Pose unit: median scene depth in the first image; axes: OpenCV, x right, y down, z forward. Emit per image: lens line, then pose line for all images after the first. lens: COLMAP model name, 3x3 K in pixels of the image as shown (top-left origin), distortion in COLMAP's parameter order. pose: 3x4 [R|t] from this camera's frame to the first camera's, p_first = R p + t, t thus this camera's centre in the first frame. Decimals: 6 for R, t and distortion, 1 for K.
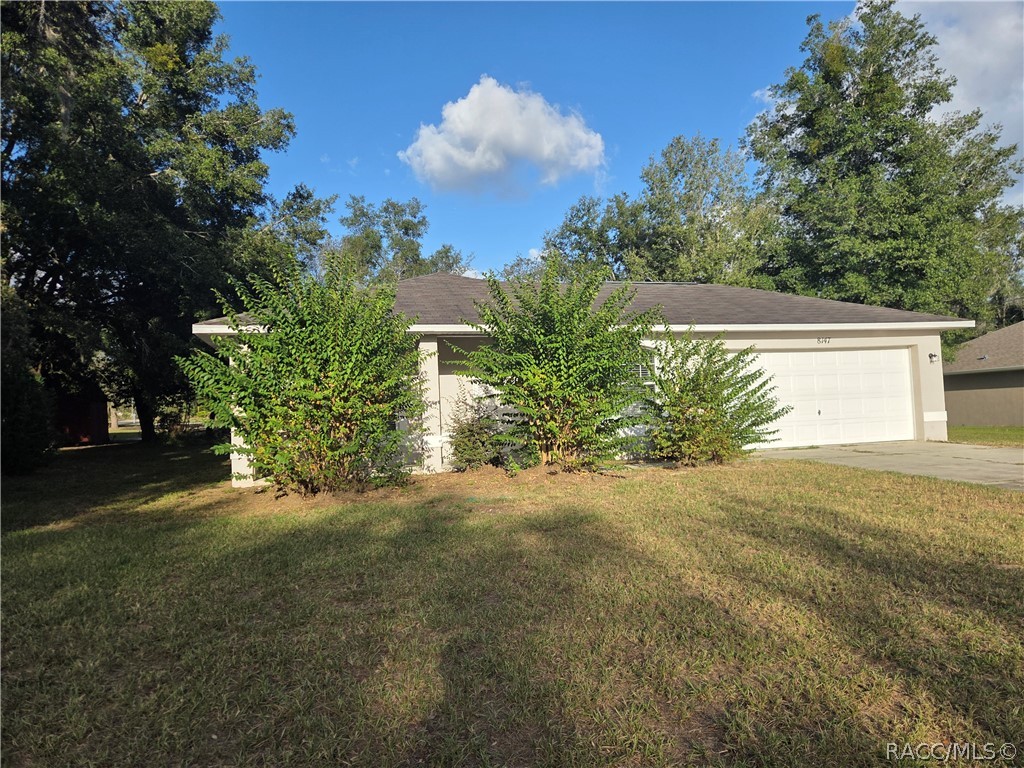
lens RADIAL K [[674.5, 0, 512.0], [0, 674.5, 384.0], [0, 0, 1]] dist [0.085072, 0.001423]
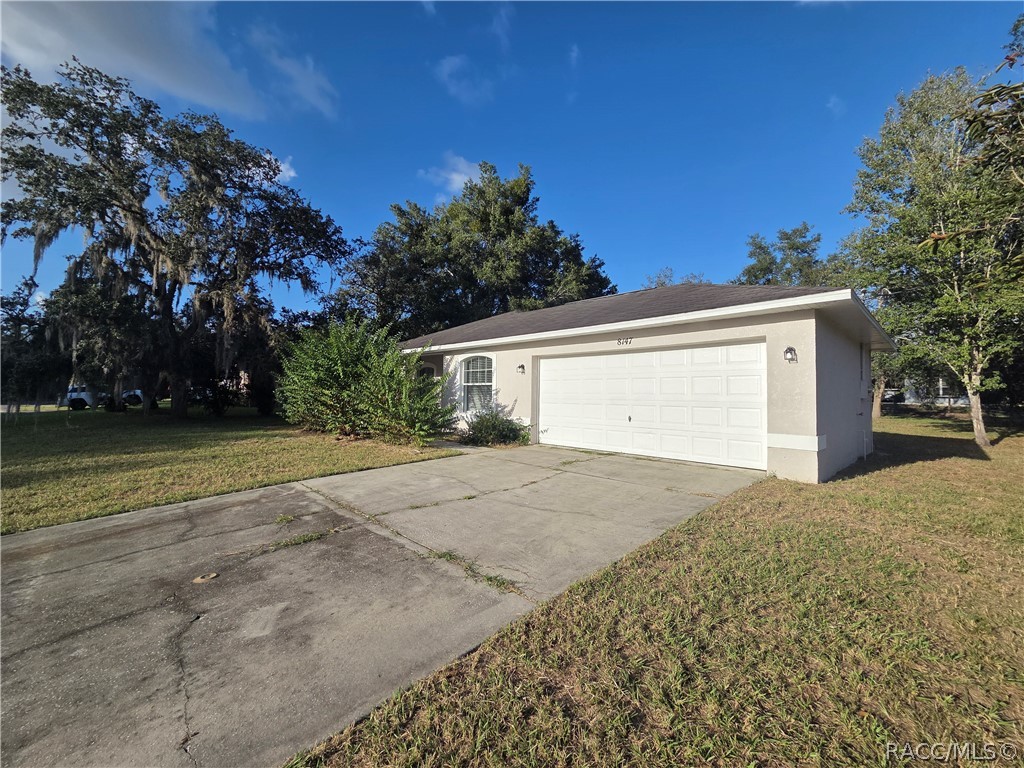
lens RADIAL K [[416.8, 0, 512.0], [0, 416.8, 384.0], [0, 0, 1]] dist [-0.000875, -0.000176]
pose [[0.443240, 0.024708, -0.896062, 0.840120], [0.002418, 0.999583, 0.028758, -0.021461], [0.896400, -0.014913, 0.442996, 0.574740]]
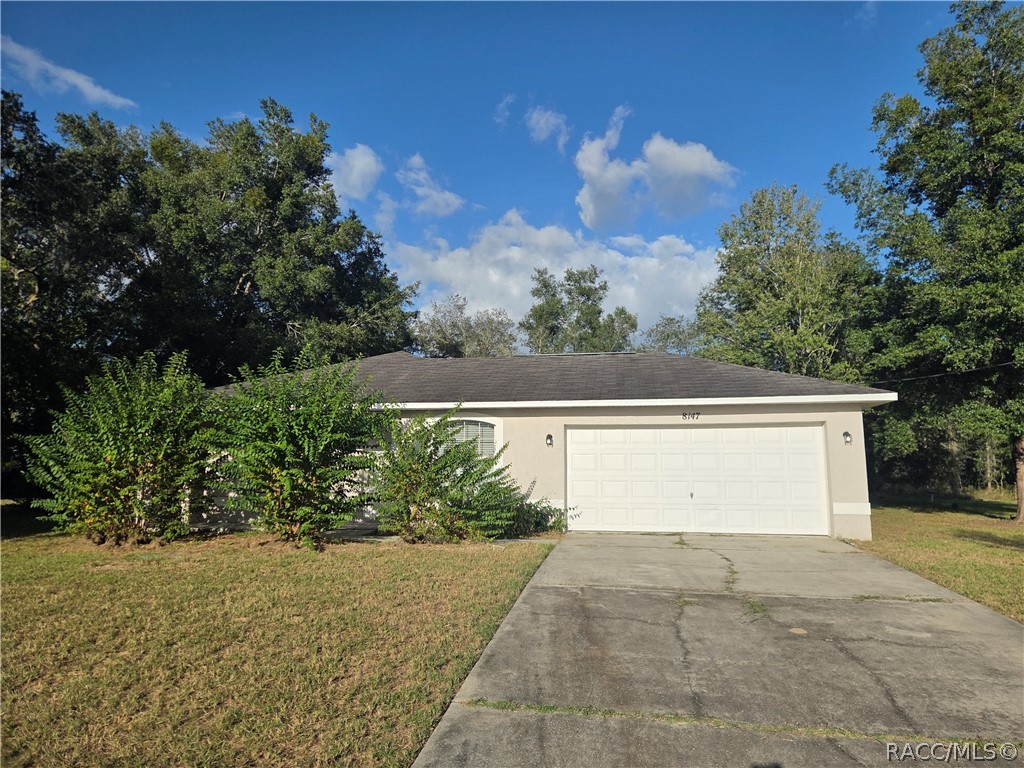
lens RADIAL K [[674.5, 0, 512.0], [0, 674.5, 384.0], [0, 0, 1]] dist [0.085072, 0.001423]
pose [[0.890802, -0.014563, -0.454159, 0.616524], [-0.020579, 0.997168, -0.072339, -0.034369], [0.453926, 0.073786, 0.887979, 0.074970]]
